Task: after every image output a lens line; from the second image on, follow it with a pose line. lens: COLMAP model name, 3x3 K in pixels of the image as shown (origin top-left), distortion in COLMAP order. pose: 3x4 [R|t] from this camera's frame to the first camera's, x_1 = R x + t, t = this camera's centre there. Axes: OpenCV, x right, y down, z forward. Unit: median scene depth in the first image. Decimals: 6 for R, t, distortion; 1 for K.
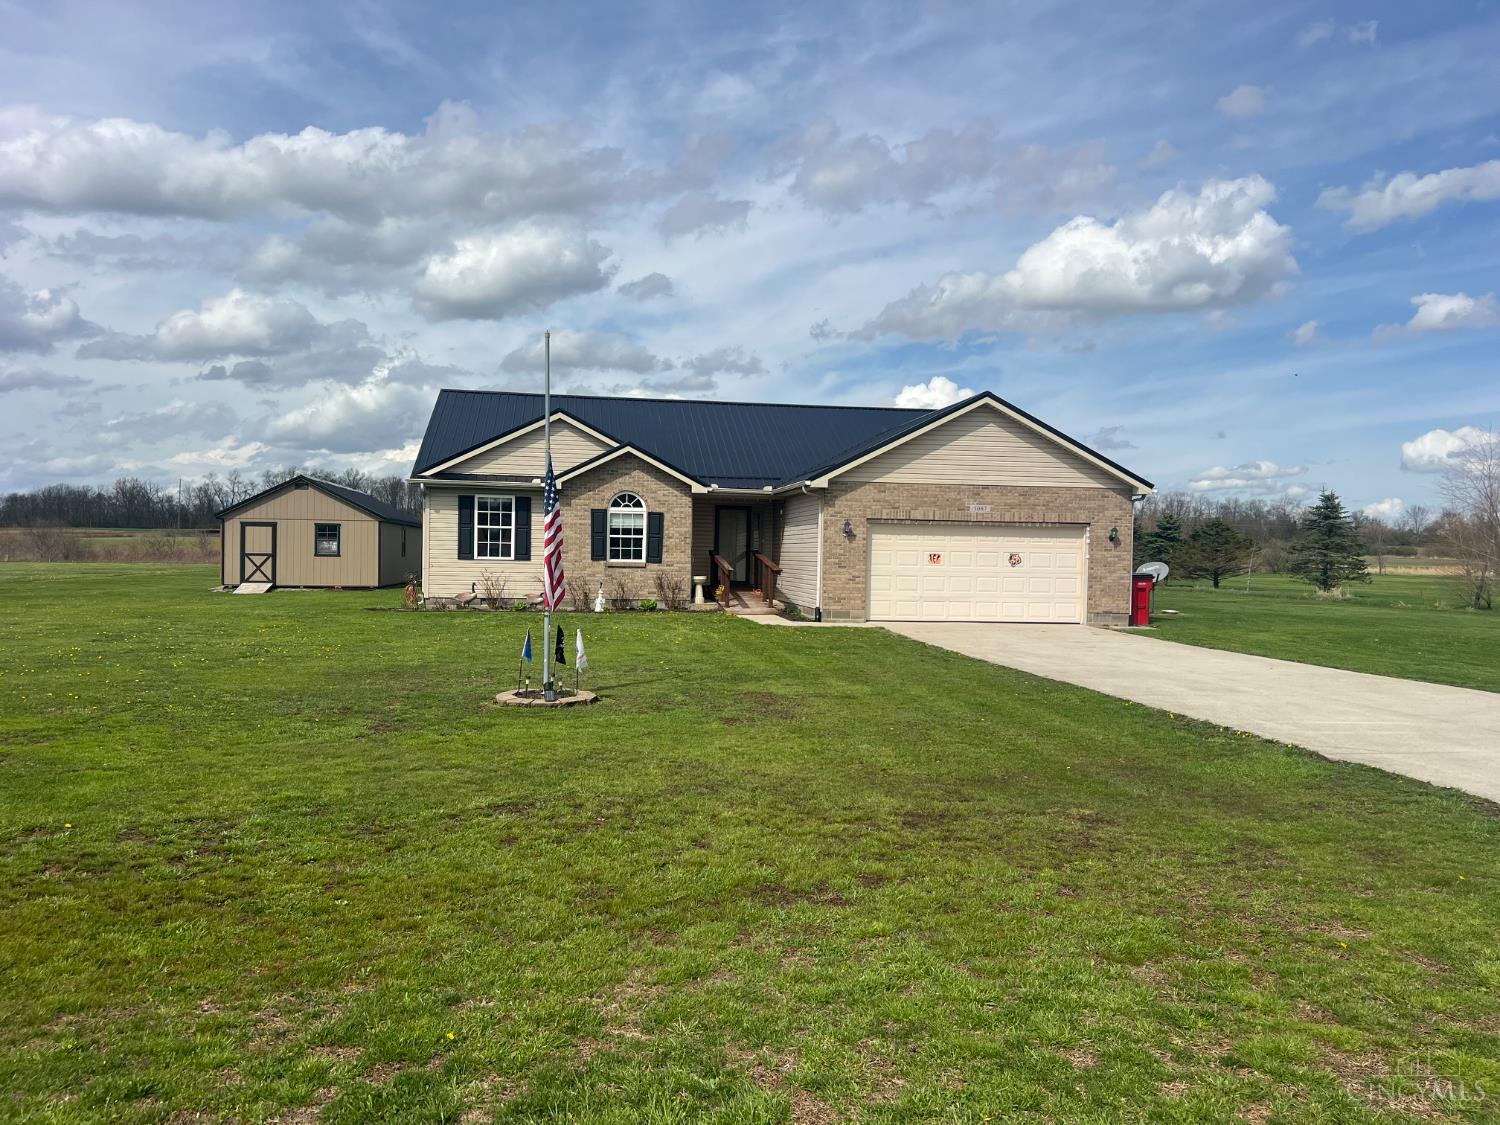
lens RADIAL K [[1184.6, 0, 772.0], [0, 1184.6, 592.7], [0, 0, 1]] dist [0.089503, -0.108109]
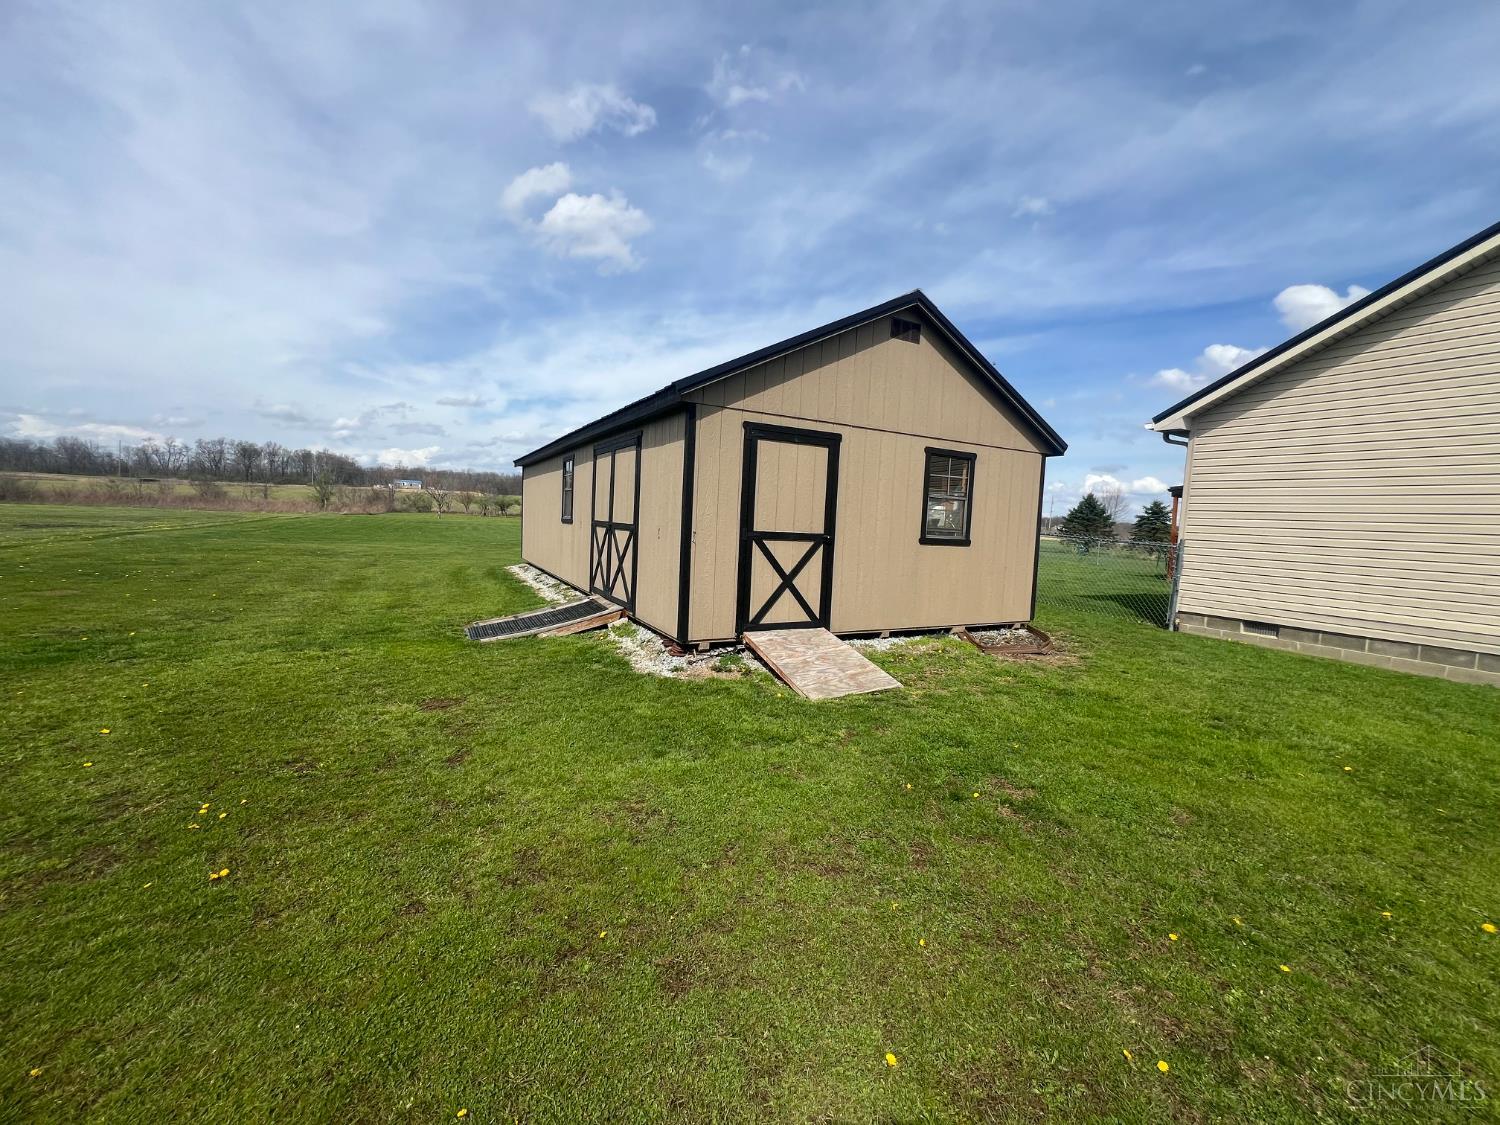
lens RADIAL K [[601.9, 0, 750.0], [0, 601.9, 562.5], [0, 0, 1]] dist [0.000769, 0.000240]
pose [[0.937473, 0.000585, 0.348058, -0.653397], [-0.019019, 0.998591, 0.049545, -0.043572], [-0.347539, -0.053067, 0.936163, 1.144659]]
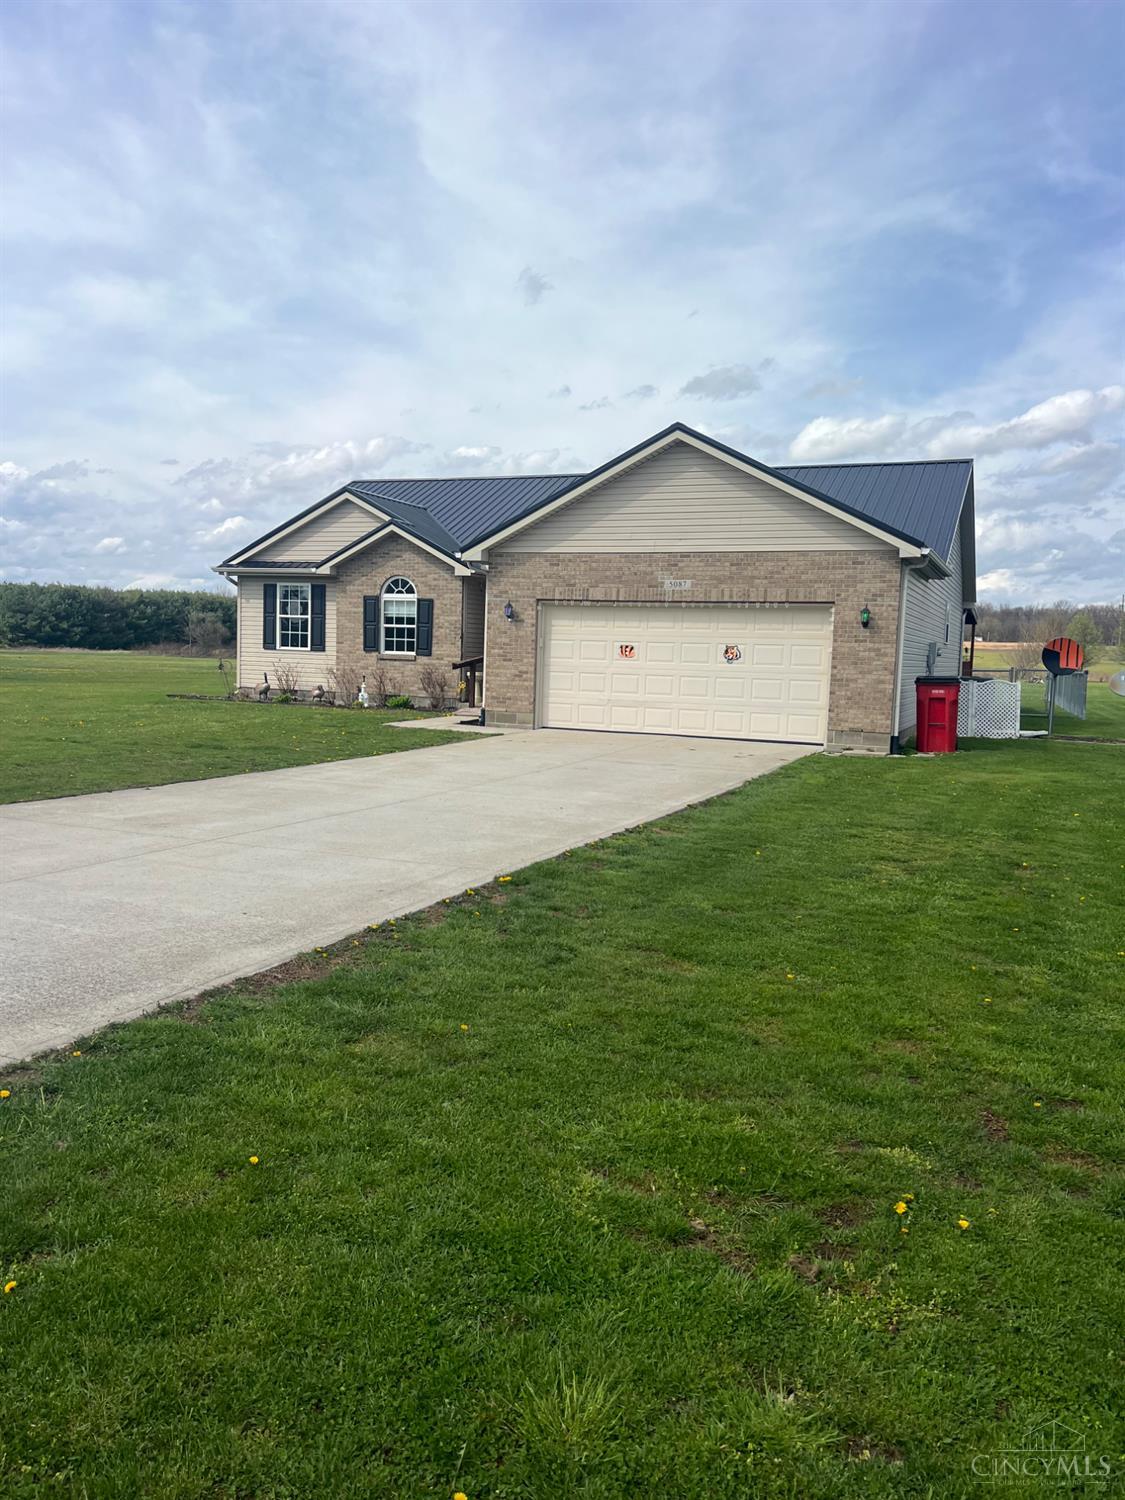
lens RADIAL K [[1141.7, 0, 566.7], [0, 1141.7, 723.1], [0, 0, 1]] dist [0.199281, -0.000658]
pose [[0.856682, 0.041271, -0.514191, 0.442967], [-0.033098, 0.999138, 0.025051, 0.000671], [0.514782, -0.004442, 0.857310, 0.310413]]
